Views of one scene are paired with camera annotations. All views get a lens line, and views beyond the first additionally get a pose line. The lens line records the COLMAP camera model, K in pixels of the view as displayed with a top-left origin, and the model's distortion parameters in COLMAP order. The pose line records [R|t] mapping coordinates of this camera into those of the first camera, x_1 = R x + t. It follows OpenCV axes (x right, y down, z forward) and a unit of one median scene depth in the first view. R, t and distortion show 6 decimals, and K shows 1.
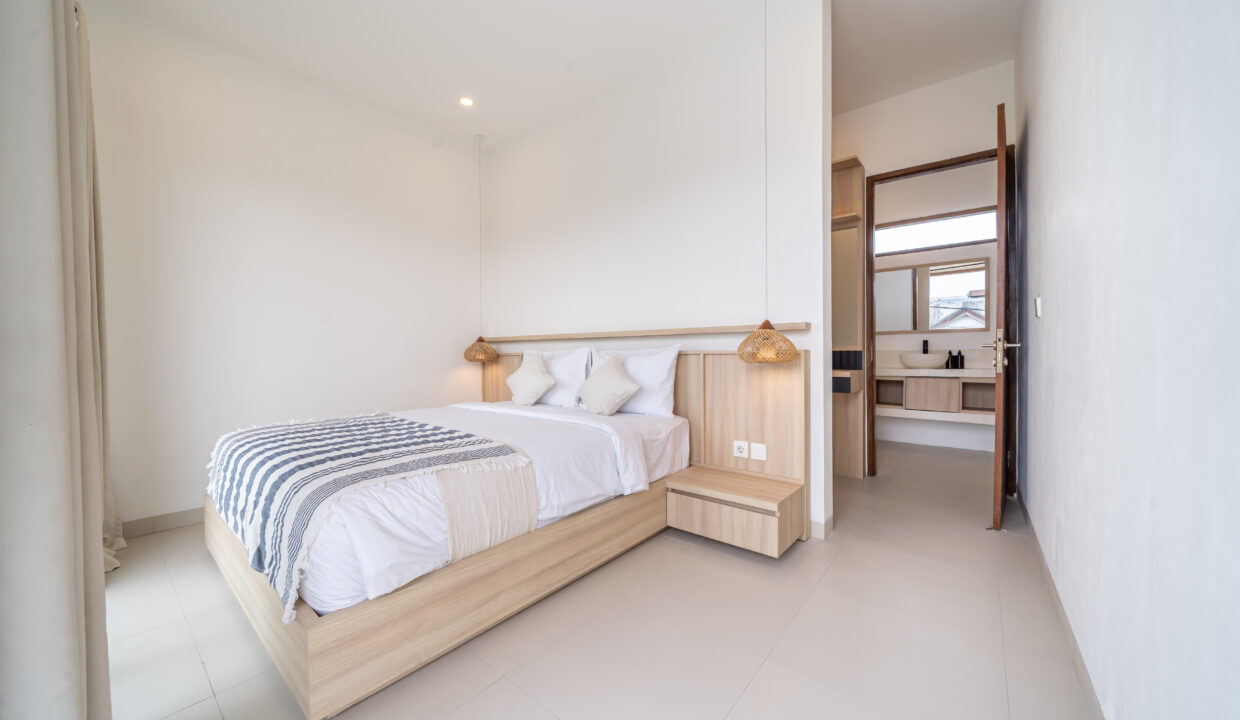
lens RADIAL K [[455.5, 0, 614.2], [0, 455.5, 359.5], [0, 0, 1]] dist [-0.008072, -0.000045]
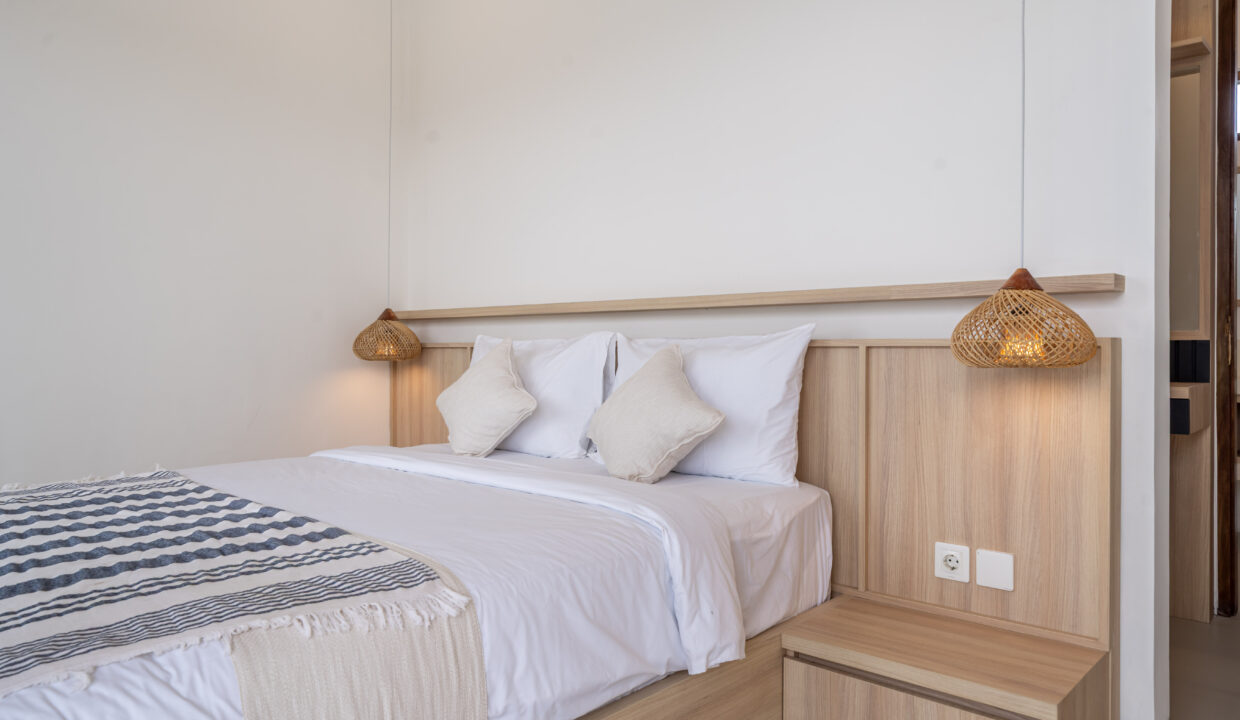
lens RADIAL K [[882.8, 0, 612.8], [0, 882.8, 352.7], [0, 0, 1]] dist [0.053455, 0.002392]
pose [[0.998601, 0.003841, -0.052743, -0.006536], [-0.004026, 0.999986, -0.003408, -0.002482], [0.052730, 0.003615, 0.998602, 0.124315]]
